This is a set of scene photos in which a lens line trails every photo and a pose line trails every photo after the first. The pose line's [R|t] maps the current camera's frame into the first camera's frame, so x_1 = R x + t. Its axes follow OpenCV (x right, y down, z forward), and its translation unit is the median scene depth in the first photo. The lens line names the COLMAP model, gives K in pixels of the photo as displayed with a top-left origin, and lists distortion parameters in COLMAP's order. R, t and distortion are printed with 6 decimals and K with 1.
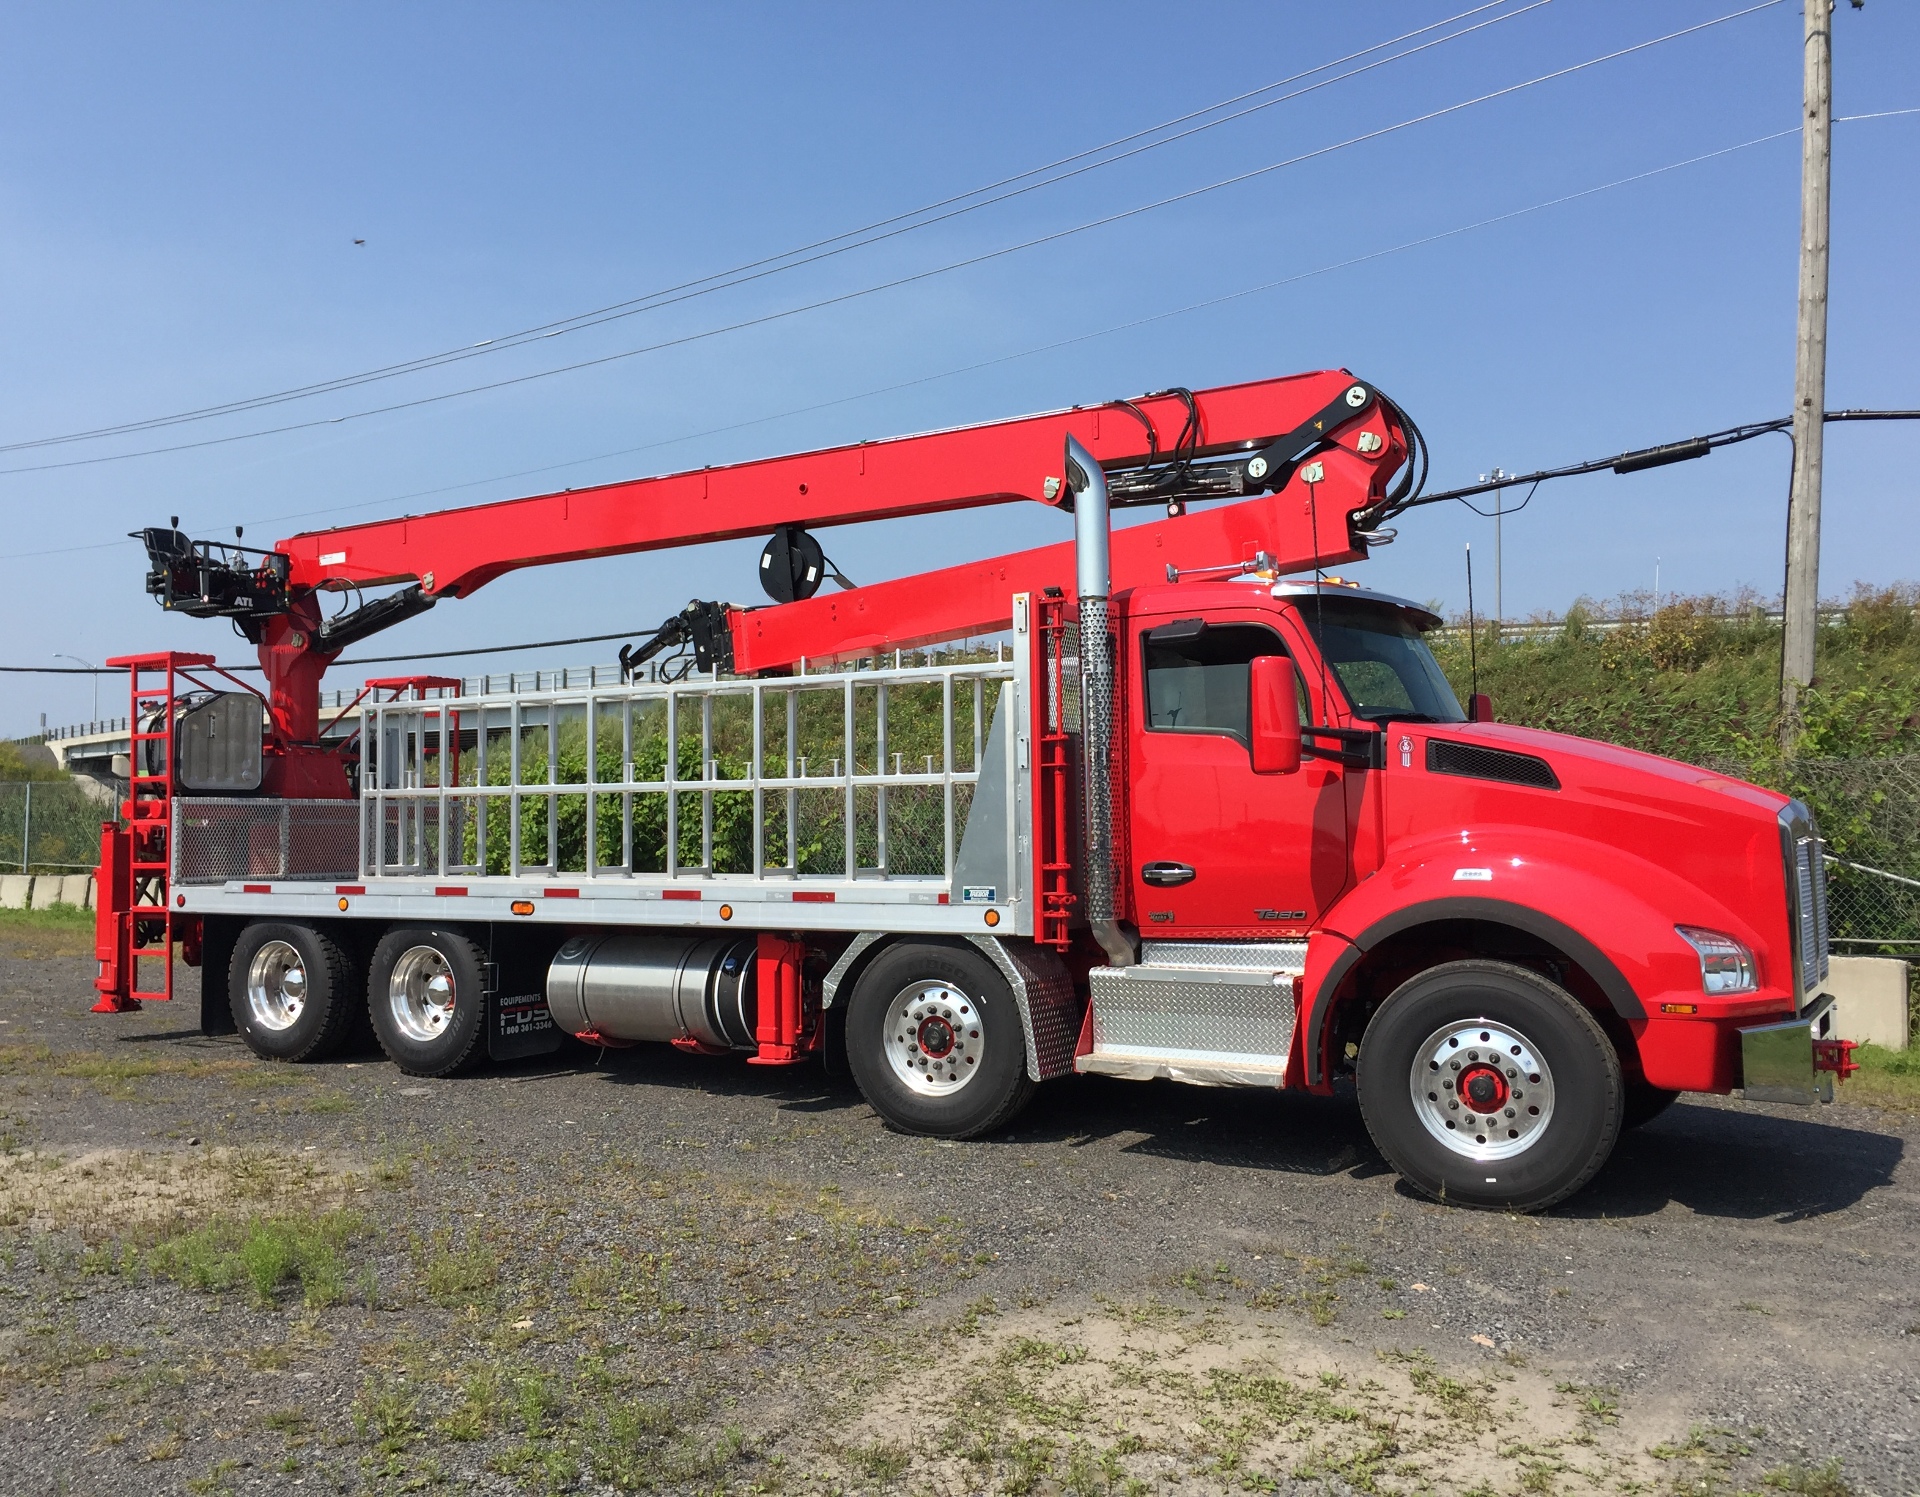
lens RADIAL K [[1735.9, 0, 906.2], [0, 1735.9, 739.5], [0, 0, 1]] dist [0.102090, -0.115550]
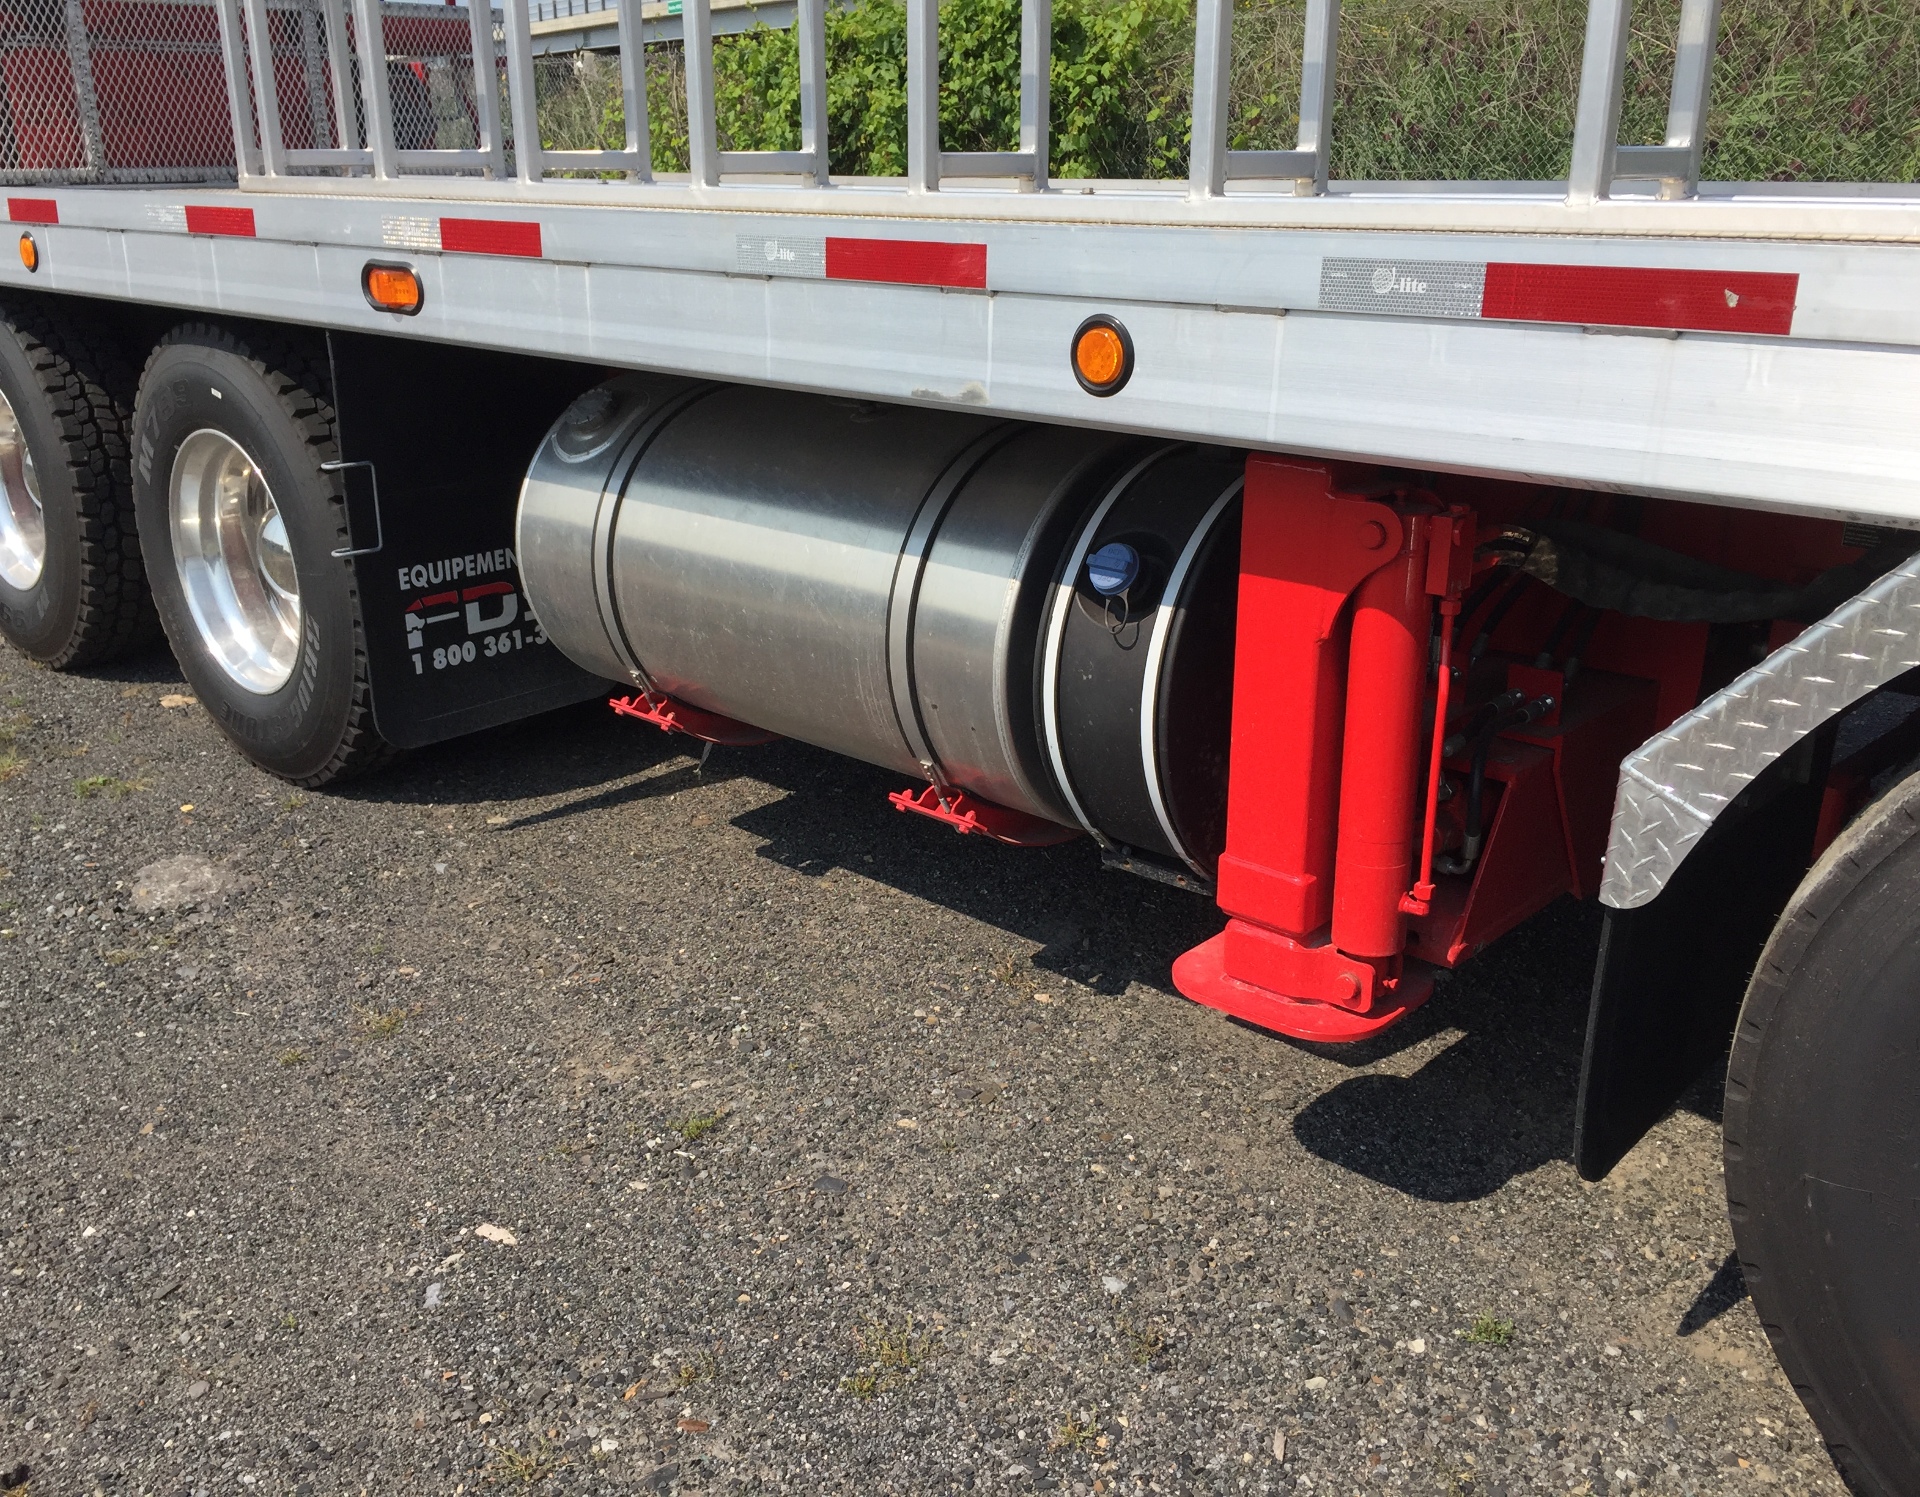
lens RADIAL K [[1645.8, 0, 988.7], [0, 1645.8, 710.4], [0, 0, 1]] dist [0.063251, -0.073133]
pose [[0.987970, 0.056996, -0.143756, -0.077385], [-0.000768, 0.931399, 0.363998, 0.060218], [0.154641, -0.359509, 0.920239, 0.719740]]
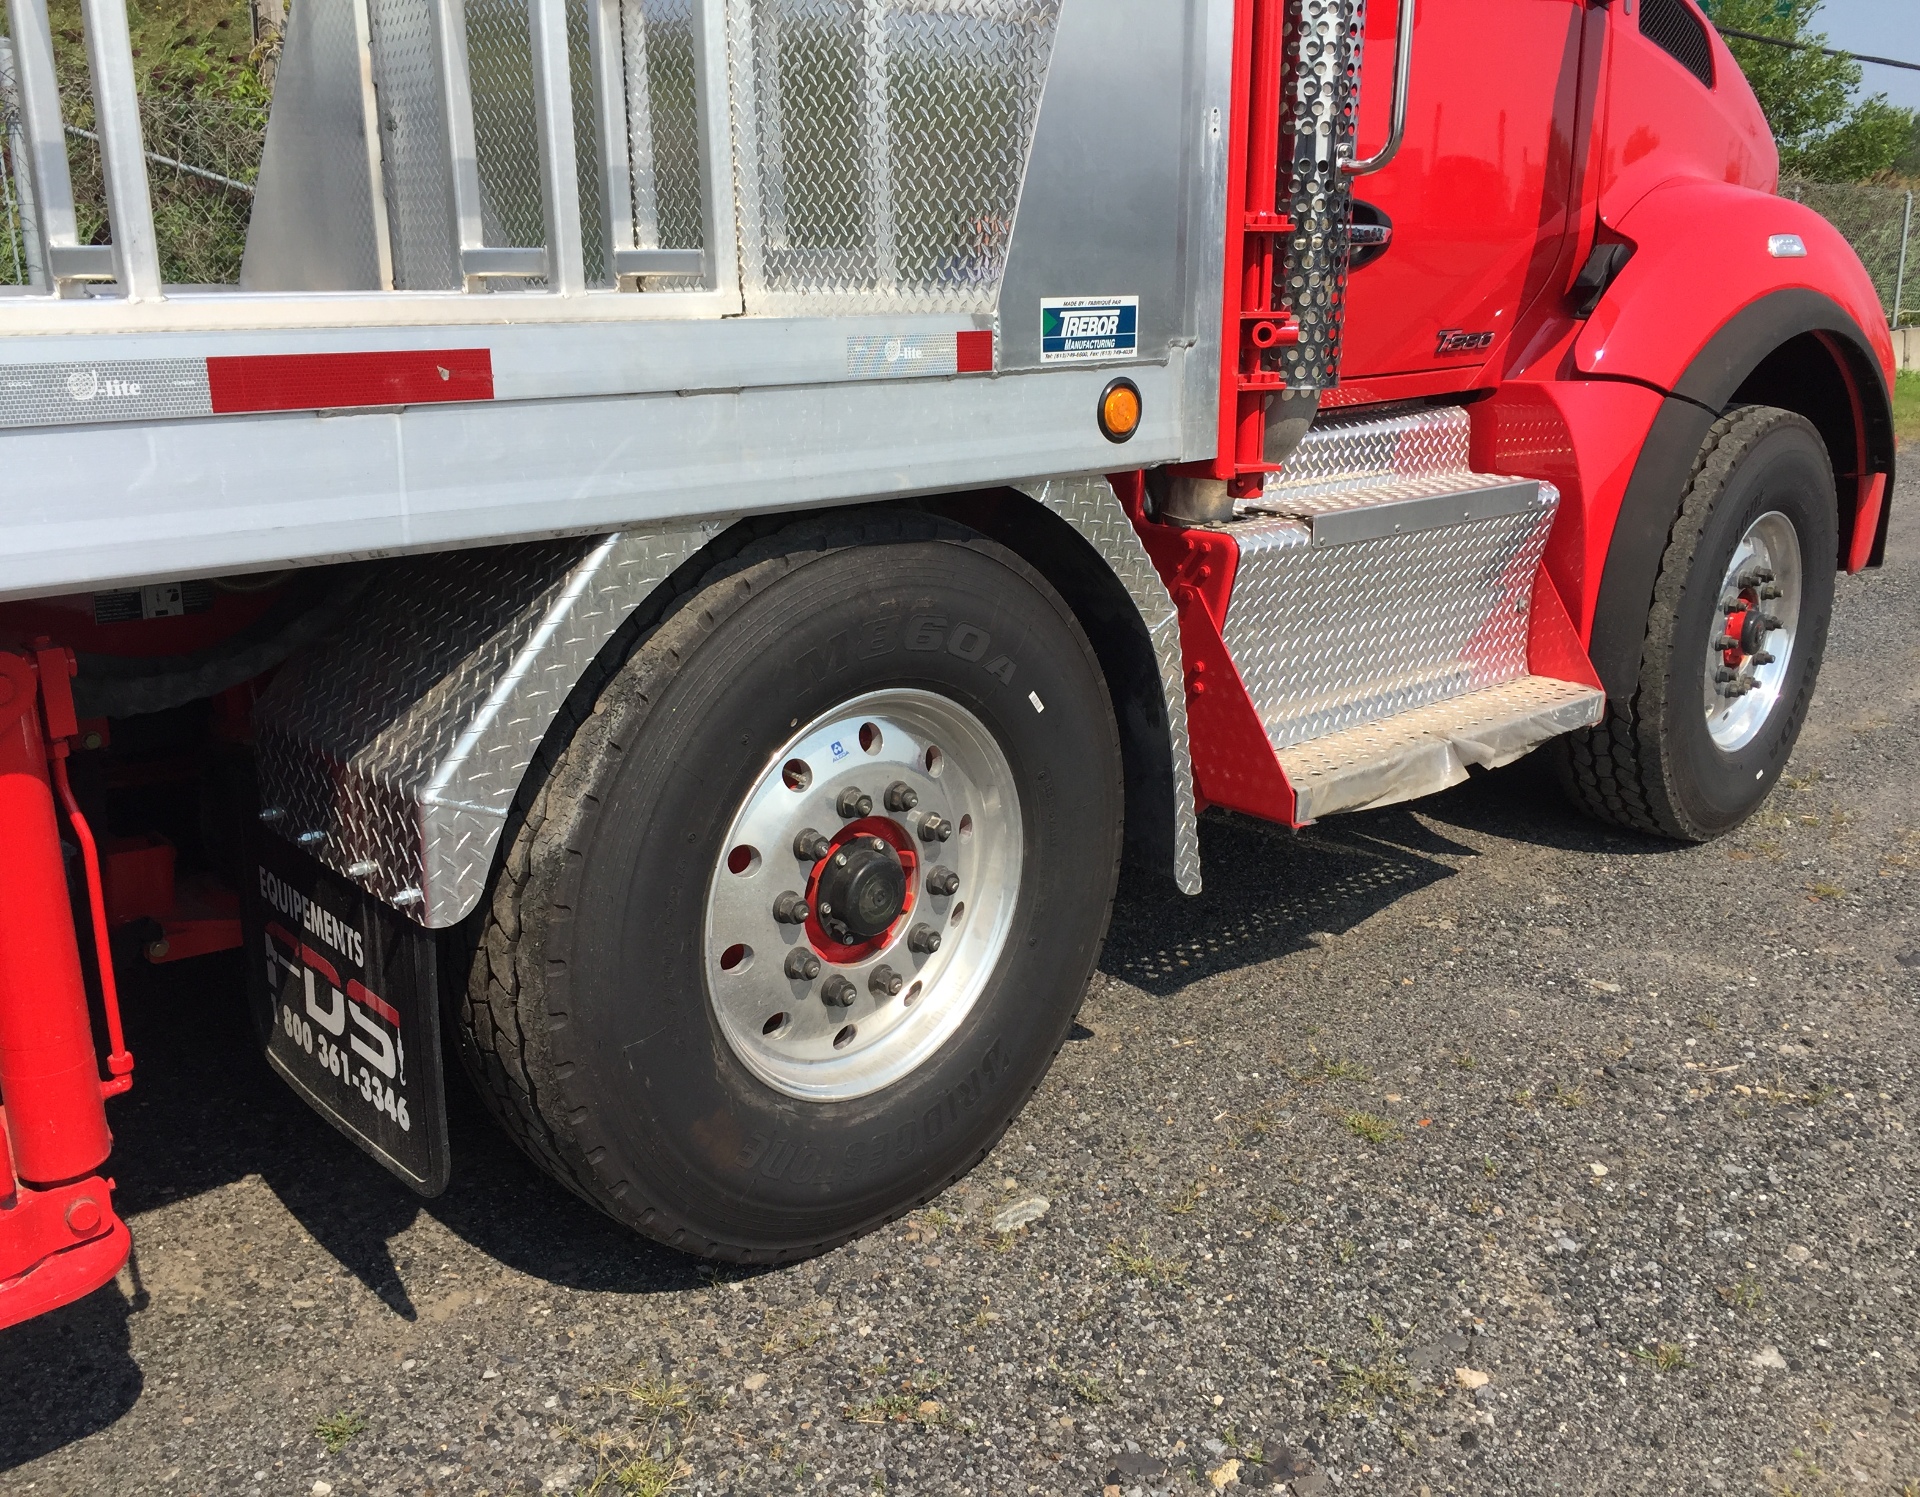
lens RADIAL K [[1645.8, 0, 988.7], [0, 1645.8, 710.4], [0, 0, 1]] dist [0.063251, -0.073133]
pose [[0.273861, -0.248350, 0.929151, -0.177398], [-0.056420, 0.960273, 0.273298, 0.063025], [-0.960113, -0.127268, 0.248970, 0.772195]]
